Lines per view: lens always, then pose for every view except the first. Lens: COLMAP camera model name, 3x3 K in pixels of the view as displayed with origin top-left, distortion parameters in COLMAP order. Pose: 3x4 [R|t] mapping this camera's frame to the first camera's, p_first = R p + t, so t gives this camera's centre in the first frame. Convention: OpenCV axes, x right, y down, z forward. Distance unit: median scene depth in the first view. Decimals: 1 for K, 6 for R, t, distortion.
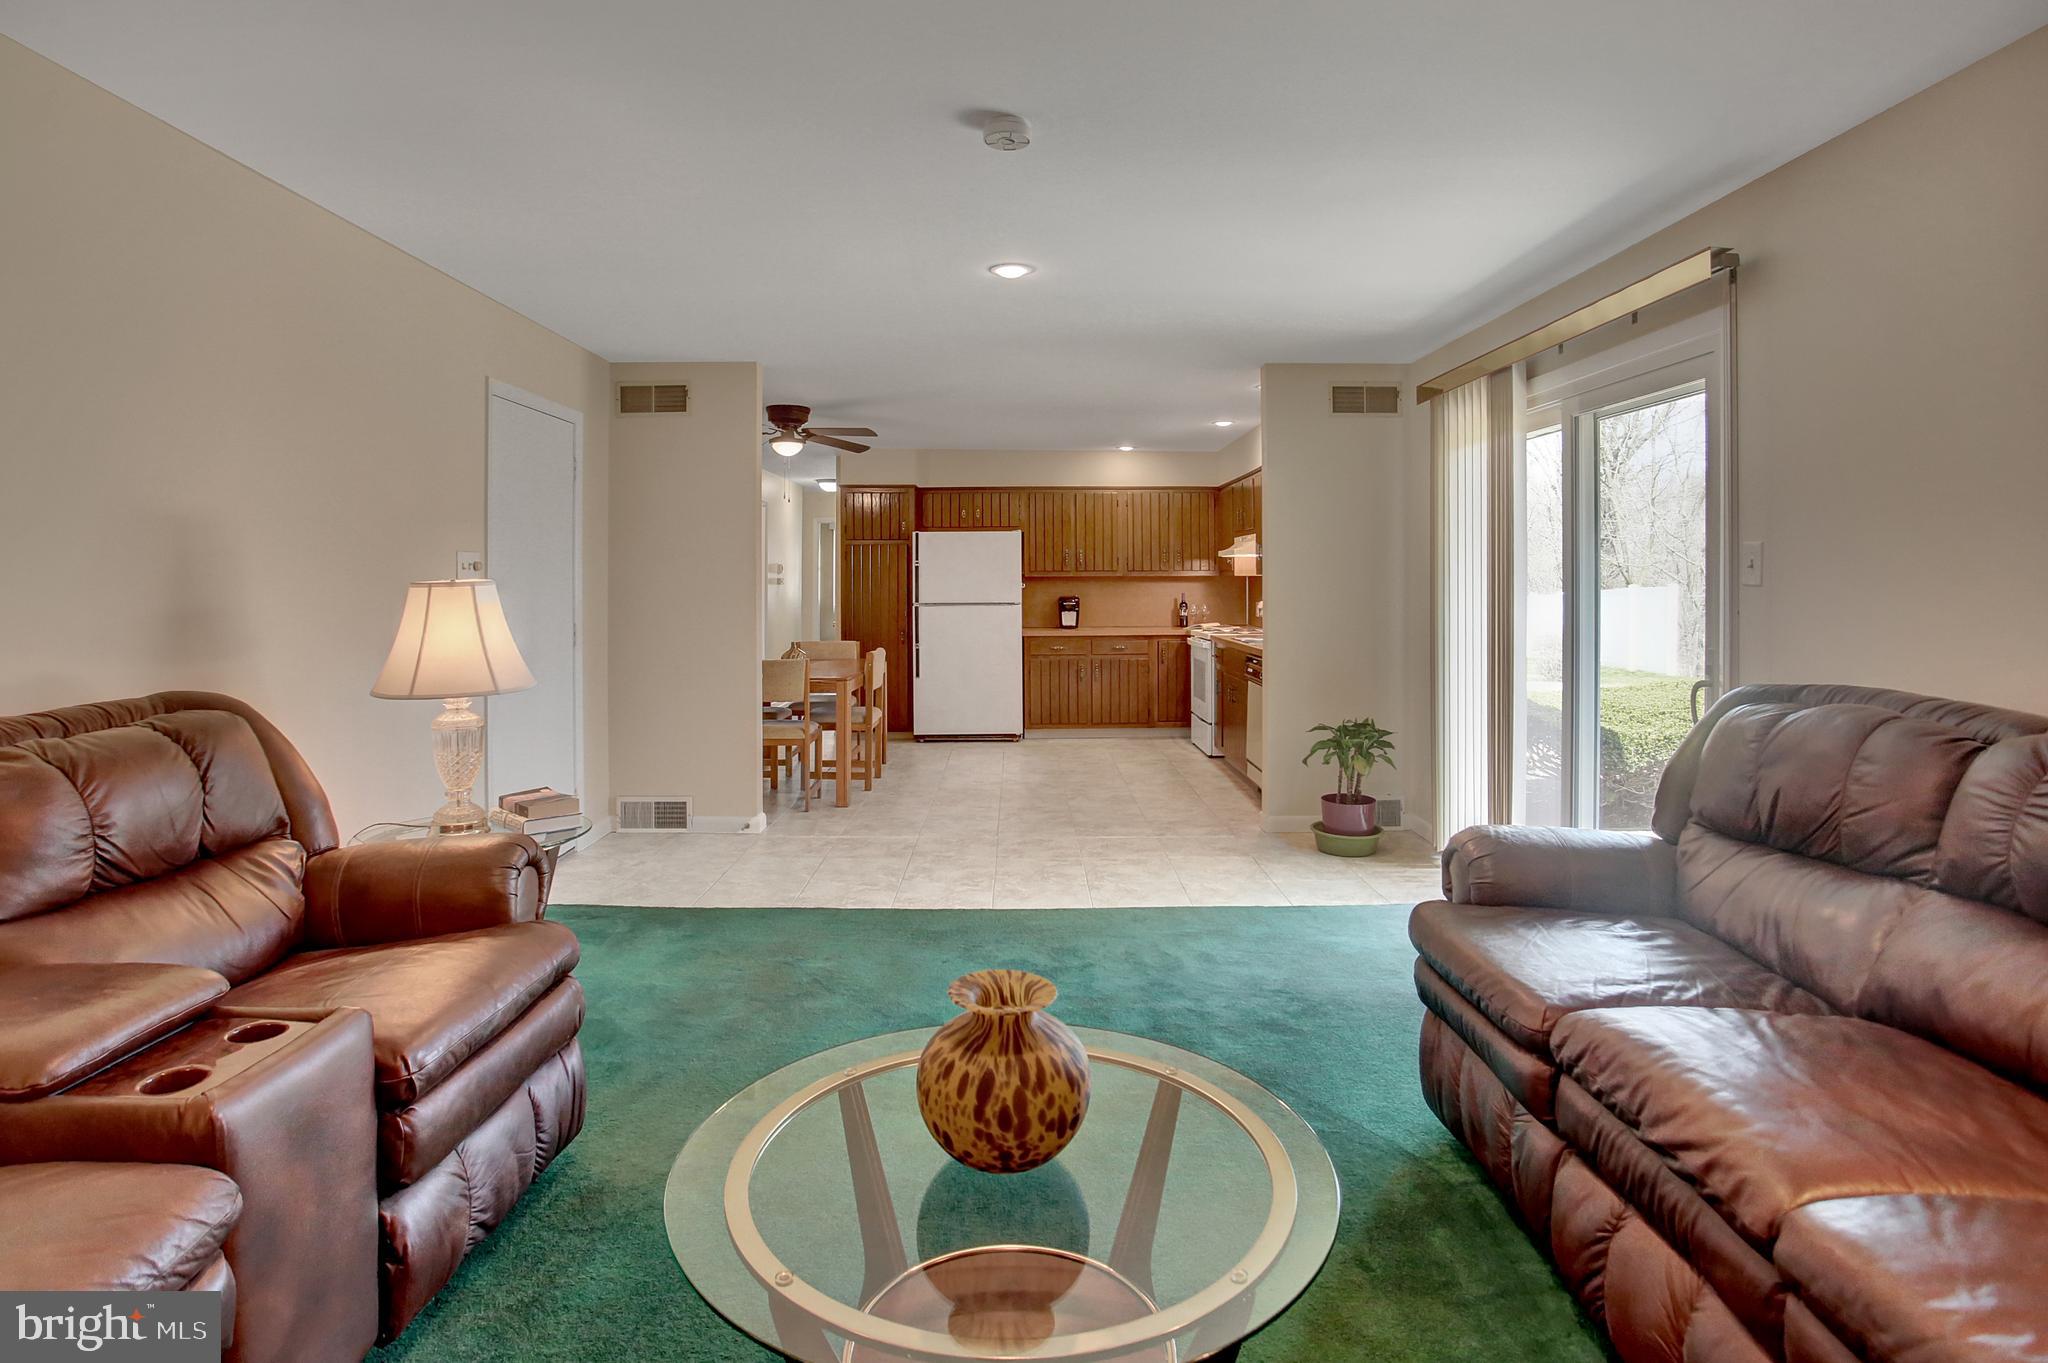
lens RADIAL K [[1114.6, 0, 1019.9], [0, 1114.6, 556.0], [0, 0, 1]] dist [-0.062641, 0.023846]
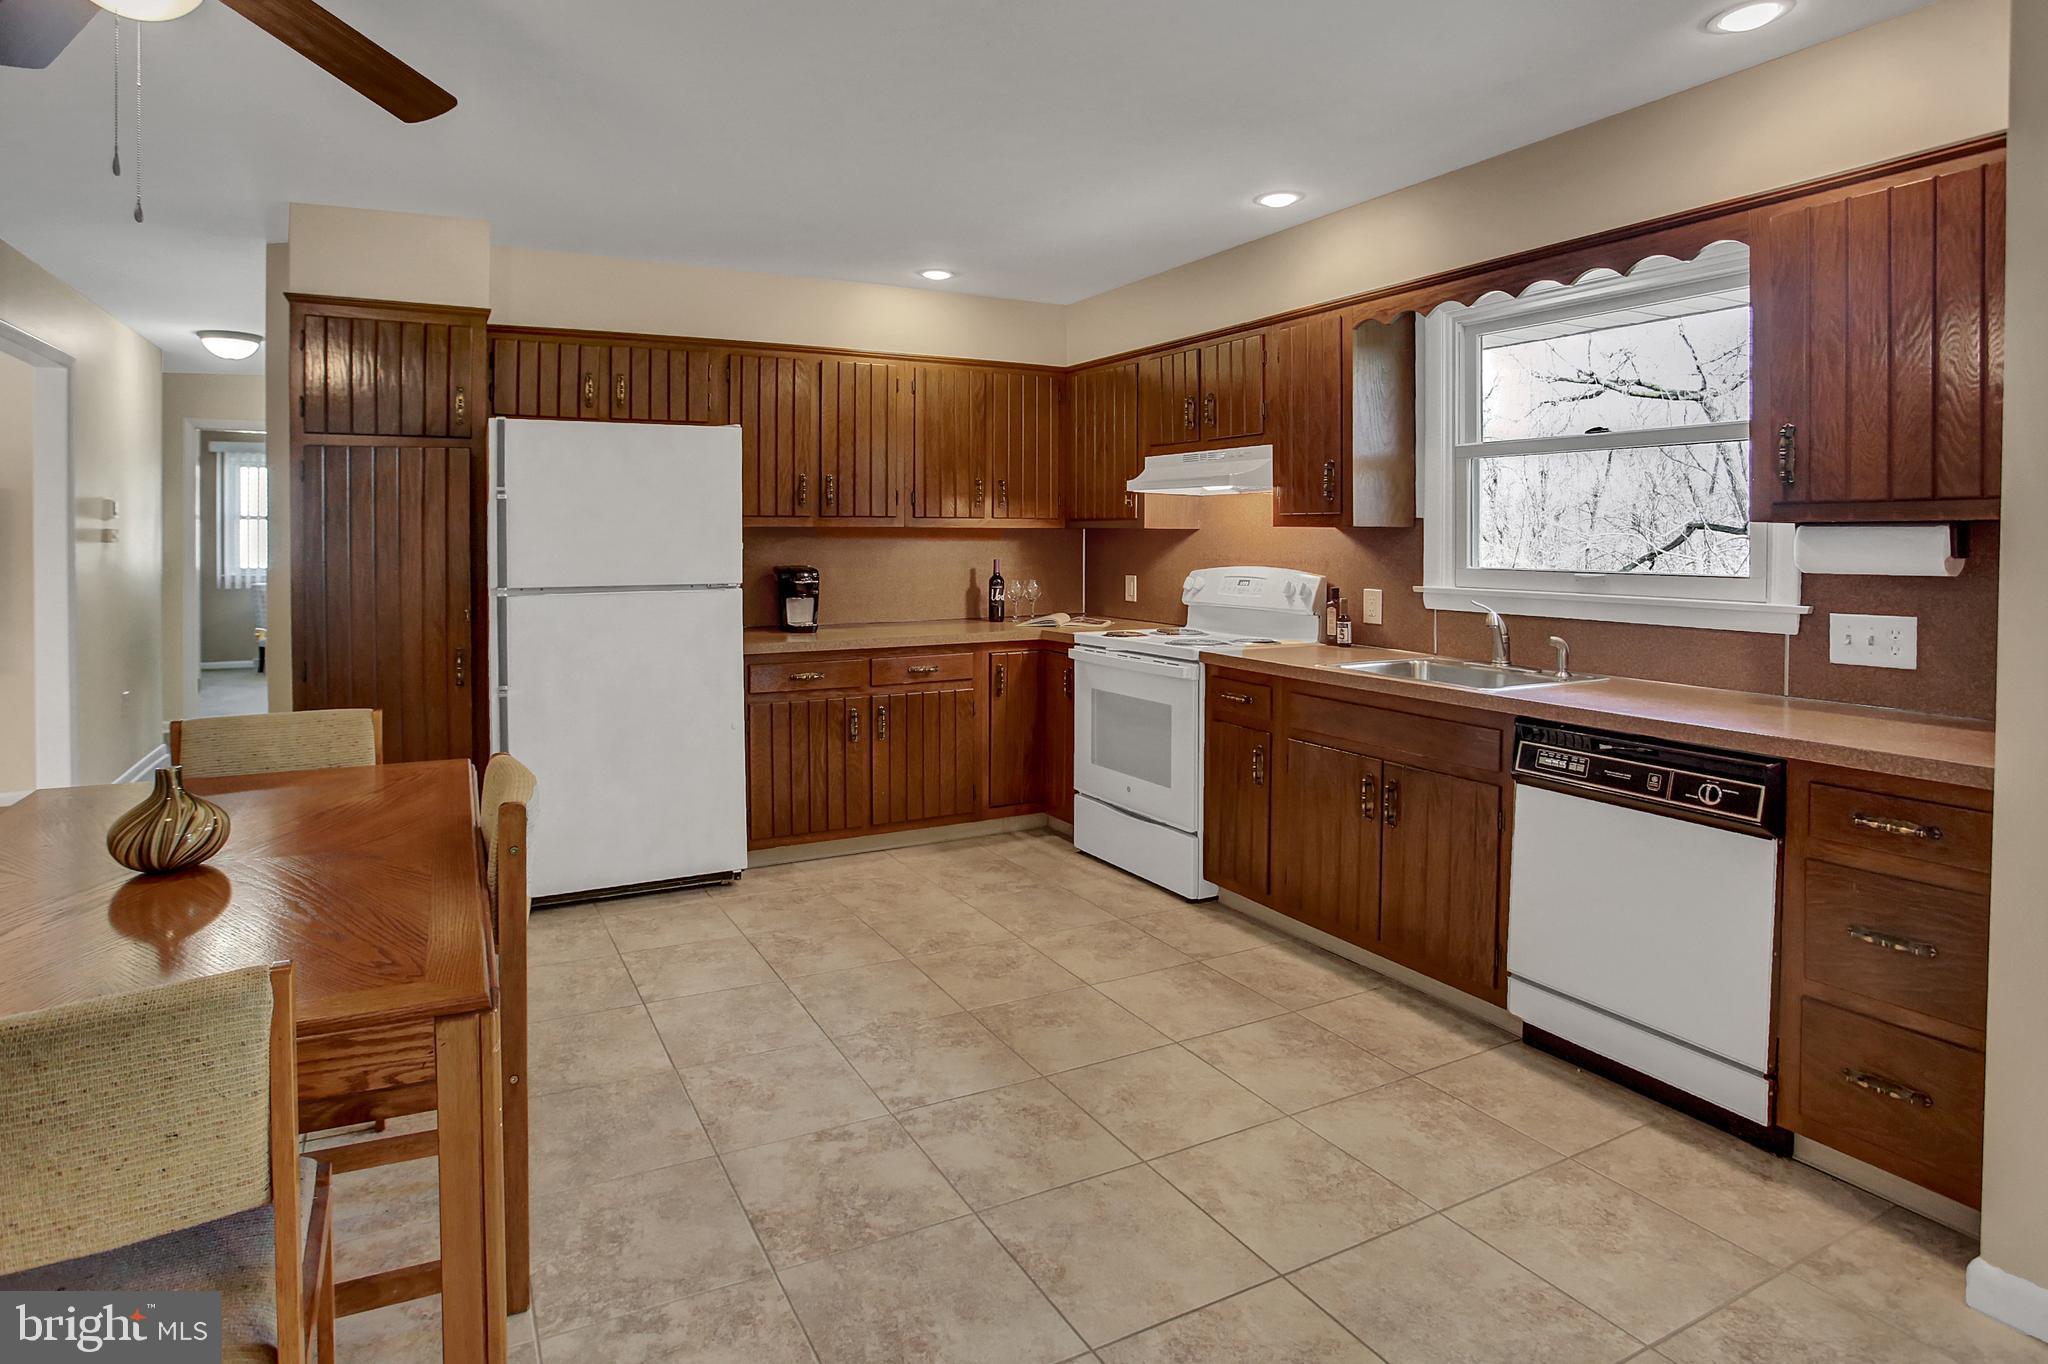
lens RADIAL K [[1114.6, 0, 944.4], [0, 1114.6, 547.8], [0, 0, 1]] dist [-0.062641, 0.023846]
pose [[0.902084, -0.001927, 0.431556, -0.169979], [-0.012035, 0.999489, 0.029620, 0.017819], [-0.431393, -0.031914, 0.901600, 0.780963]]
